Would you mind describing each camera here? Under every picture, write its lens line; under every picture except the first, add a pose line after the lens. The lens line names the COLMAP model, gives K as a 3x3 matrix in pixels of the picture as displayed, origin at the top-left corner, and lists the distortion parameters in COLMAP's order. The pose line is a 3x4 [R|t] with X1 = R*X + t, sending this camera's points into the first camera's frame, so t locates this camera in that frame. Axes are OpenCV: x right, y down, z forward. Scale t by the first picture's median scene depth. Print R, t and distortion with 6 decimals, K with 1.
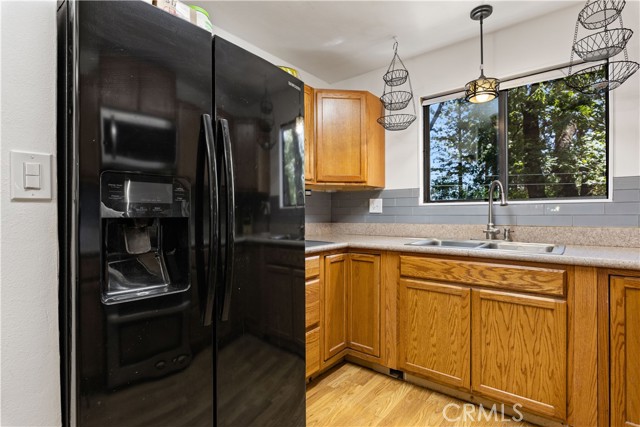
lens RADIAL K [[319.0, 0, 320.0], [0, 319.0, 213.5], [0, 0, 1]] dist [-0.002419, -0.000854]
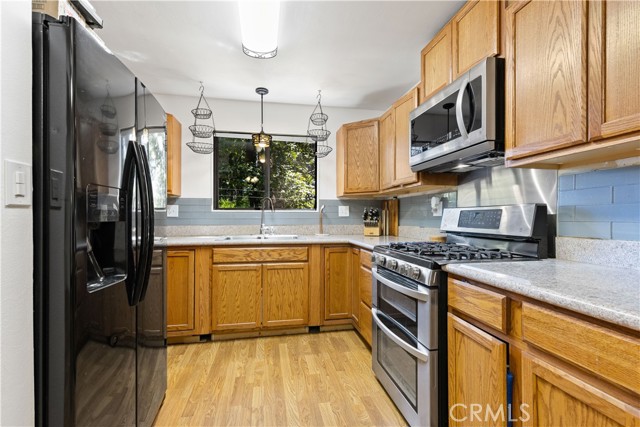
lens RADIAL K [[292.1, 0, 323.4], [0, 292.1, 217.2], [0, 0, 1]] dist [0.001323, -0.000145]
pose [[0.648092, 0.001867, 0.761560, -0.422339], [-0.002507, 0.999997, -0.000317, -0.003111], [-0.761558, -0.001704, 0.648094, -0.184701]]
